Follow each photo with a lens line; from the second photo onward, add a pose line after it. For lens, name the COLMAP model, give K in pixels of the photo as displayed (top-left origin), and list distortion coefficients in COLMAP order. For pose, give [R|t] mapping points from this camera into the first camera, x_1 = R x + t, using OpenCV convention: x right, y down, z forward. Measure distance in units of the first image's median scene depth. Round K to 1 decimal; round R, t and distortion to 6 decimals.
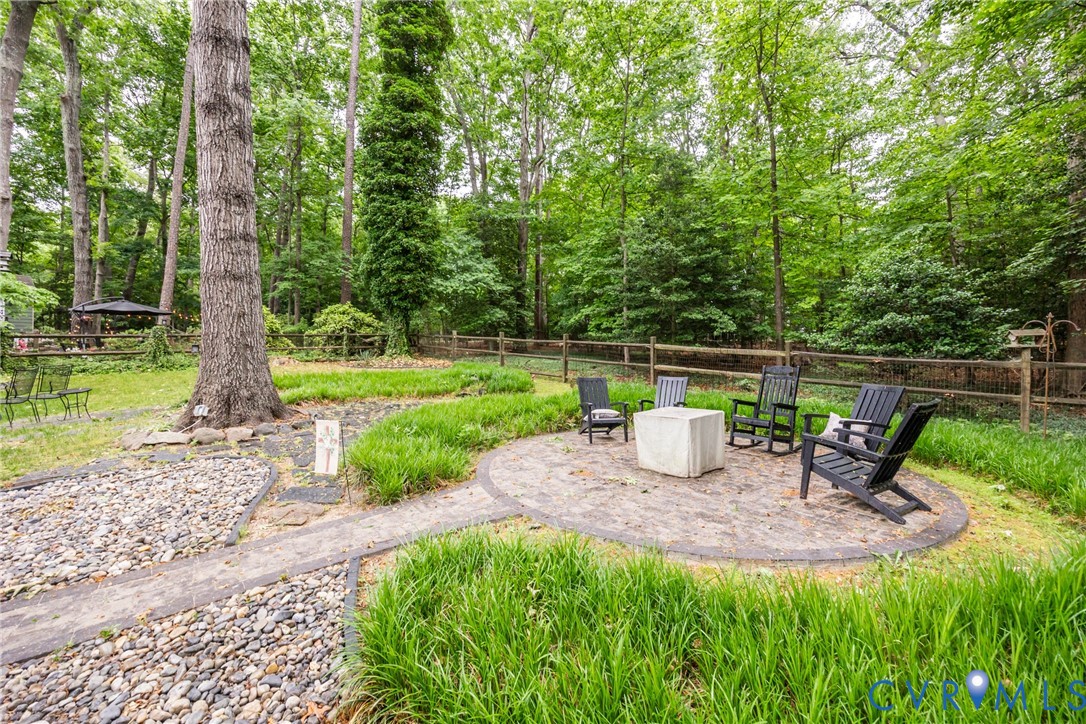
lens RADIAL K [[440.3, 0, 545.3], [0, 440.3, 358.4], [0, 0, 1]] dist [0.000146, -0.000202]
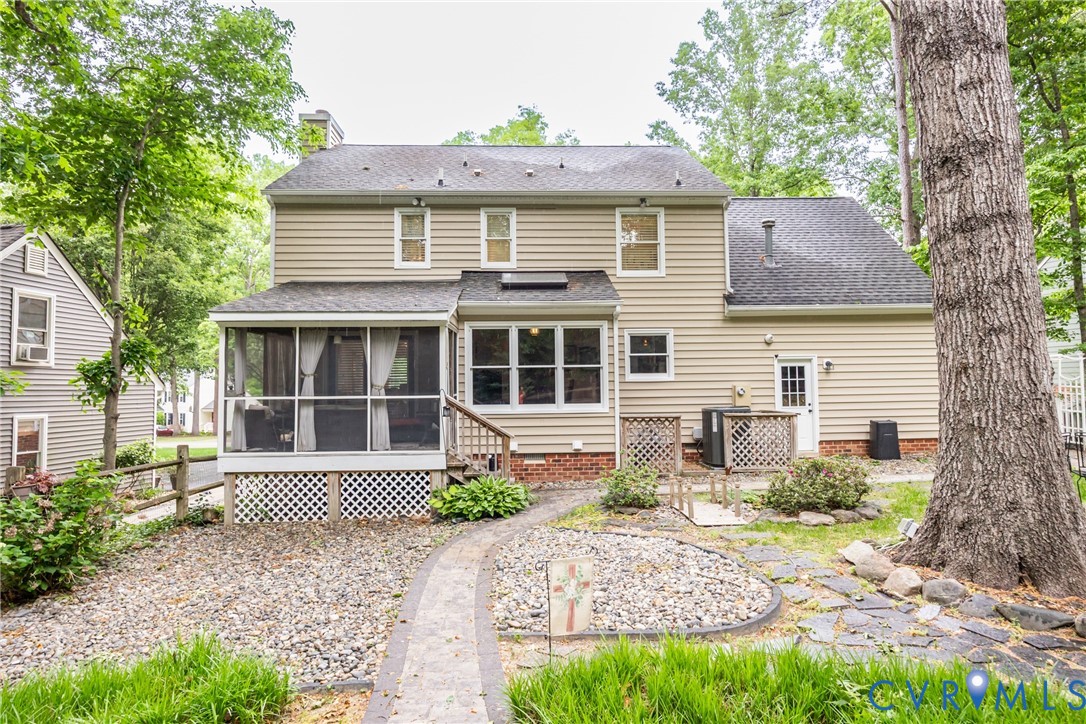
lens RADIAL K [[560.0, 0, 548.0], [0, 560.0, 364.4], [0, 0, 1]] dist [-0.000276, 0.000134]
pose [[-0.548251, -0.029264, -0.835802, 0.174639], [0.016688, 0.998806, -0.045918, -0.081582], [0.836147, -0.039122, -0.547108, 0.949732]]
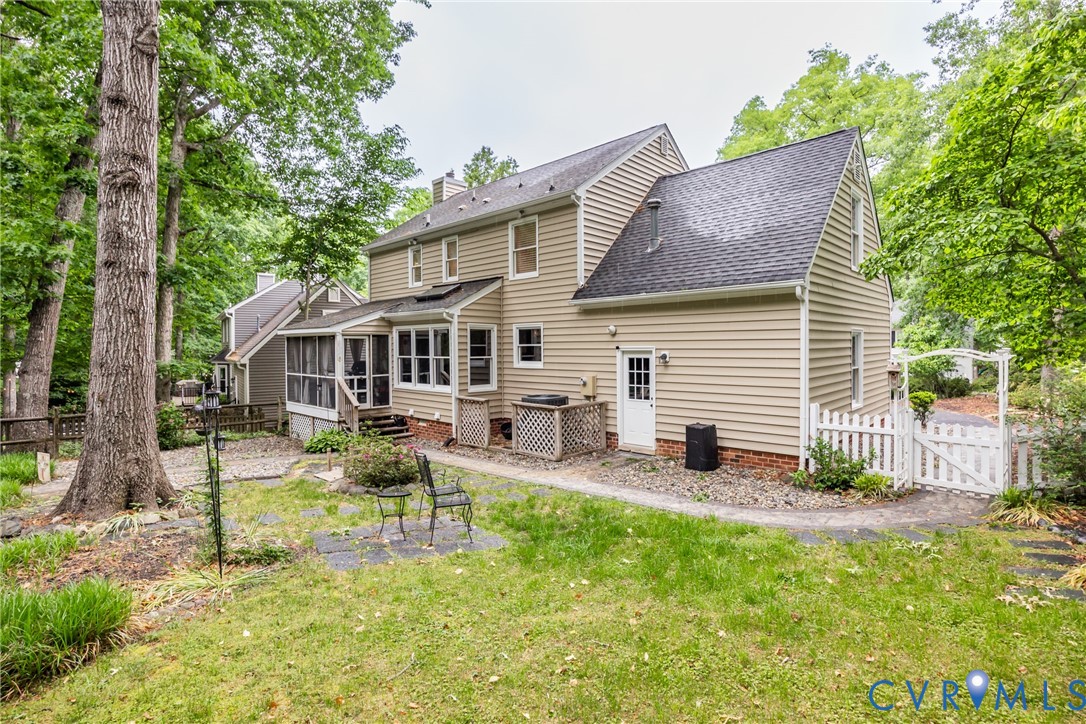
lens RADIAL K [[517.4, 0, 542.2], [0, 517.4, 362.6], [0, 0, 1]] dist [-0.018312, -0.000265]
pose [[-0.978764, 0.005085, -0.204927, -1.362022], [0.002079, 0.999887, 0.014883, -0.167105], [0.204979, 0.014141, -0.978664, 2.321416]]
